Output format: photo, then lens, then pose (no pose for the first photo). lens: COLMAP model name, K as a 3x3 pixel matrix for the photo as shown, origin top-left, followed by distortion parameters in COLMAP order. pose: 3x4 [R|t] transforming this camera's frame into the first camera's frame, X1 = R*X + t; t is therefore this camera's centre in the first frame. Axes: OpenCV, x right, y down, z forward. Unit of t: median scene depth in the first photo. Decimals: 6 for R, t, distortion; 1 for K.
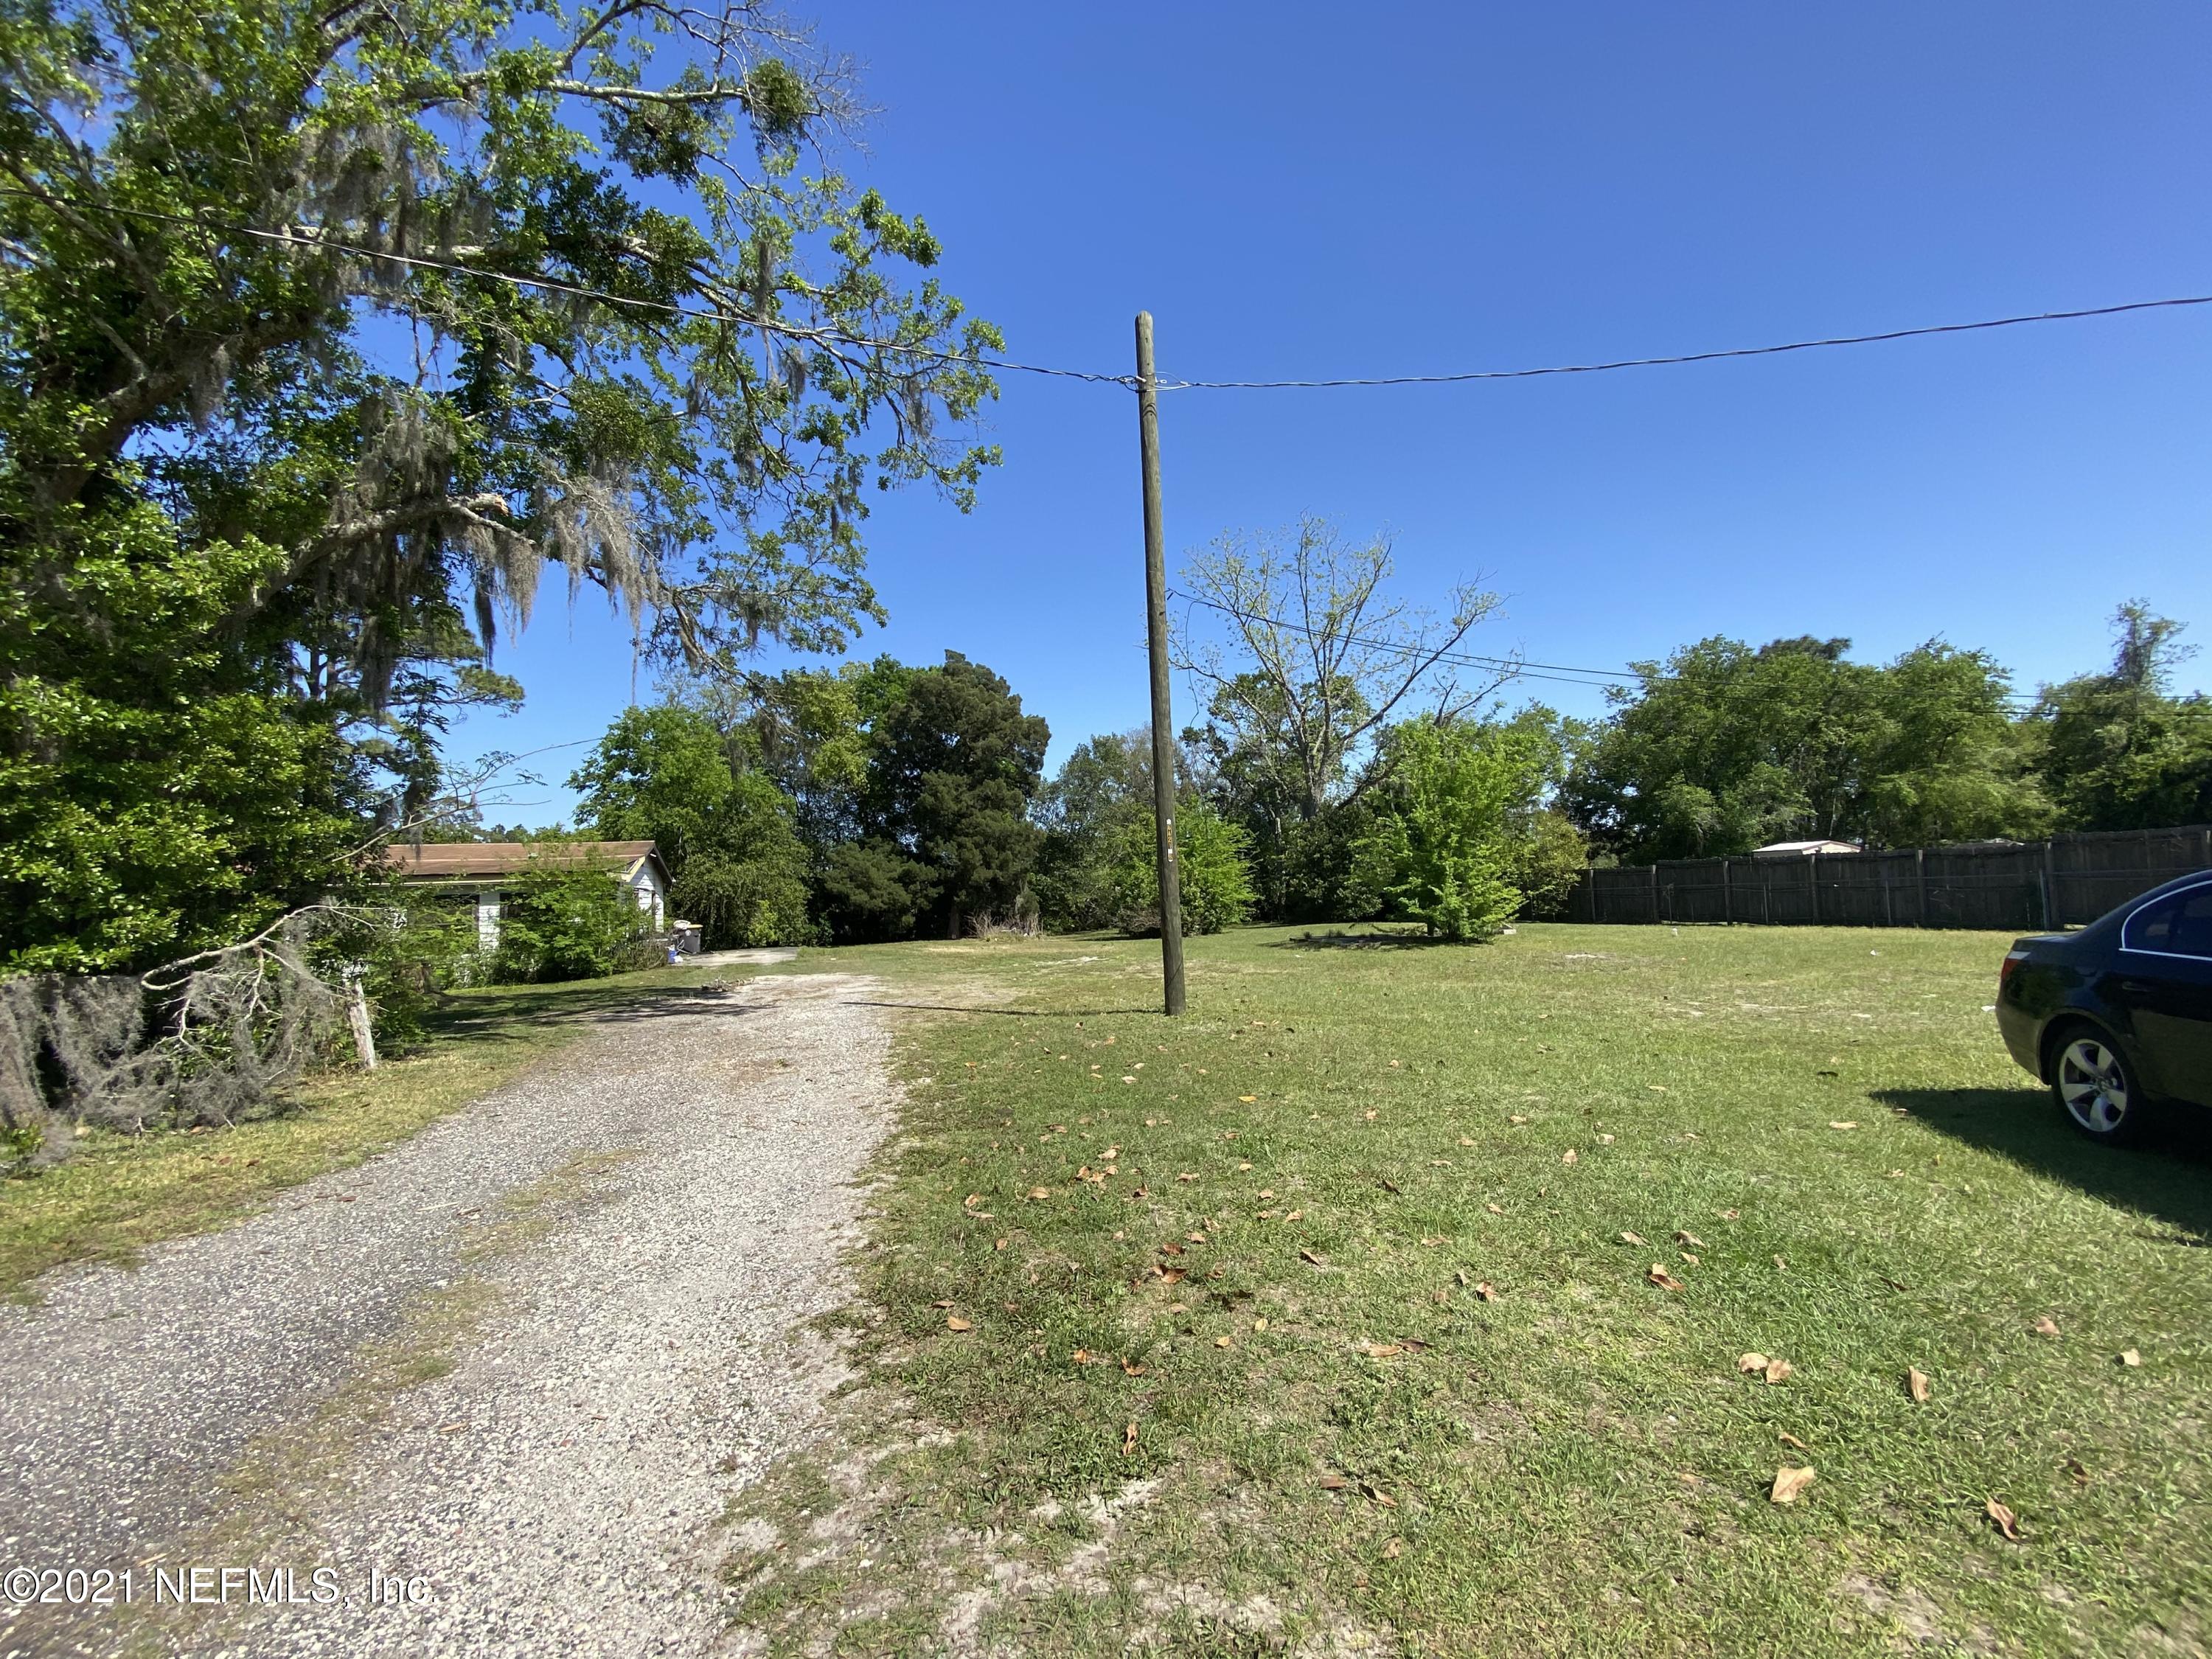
lens RADIAL K [[889.9, 0, 1097.3], [0, 889.9, 835.7], [0, 0, 1]] dist [0.000630, -0.010553]
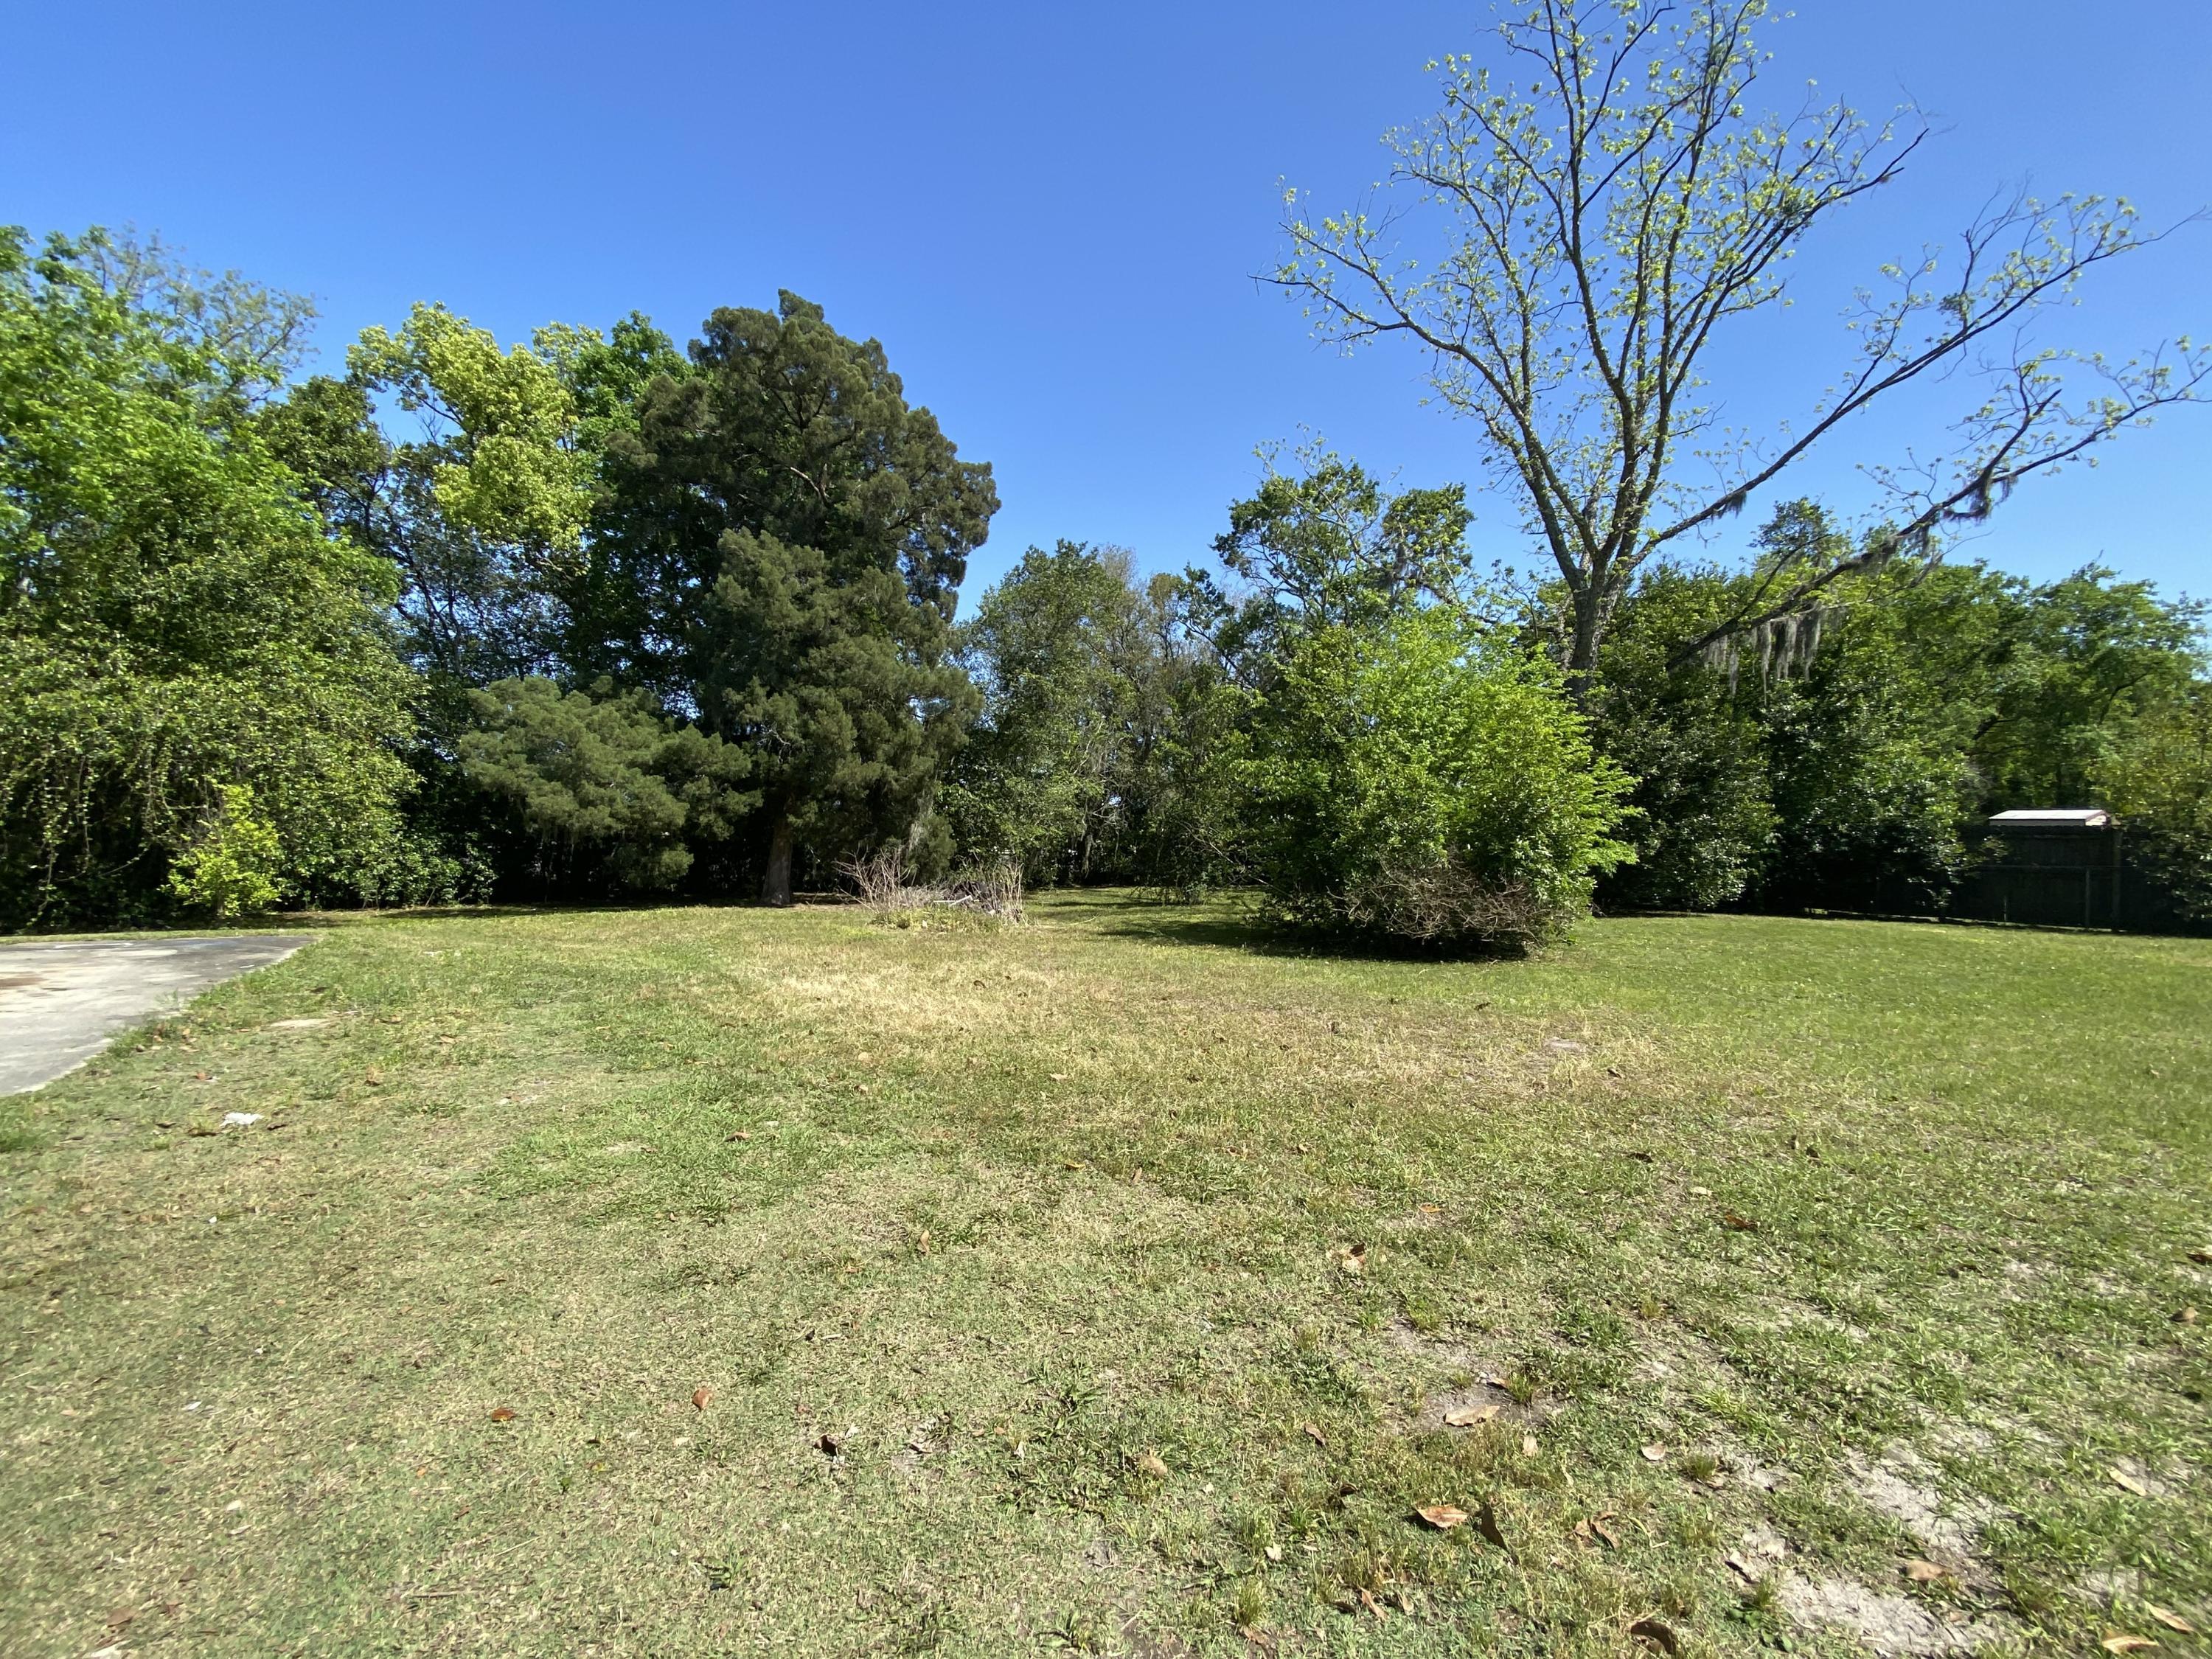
lens RADIAL K [[889.9, 0, 1116.4], [0, 889.9, 853.8], [0, 0, 1]] dist [0.000630, -0.010553]
pose [[0.964121, 0.049425, 0.260821, -0.162522], [-0.070122, 0.995033, 0.070649, 0.062425], [-0.256034, -0.086403, 0.962798, 0.718693]]
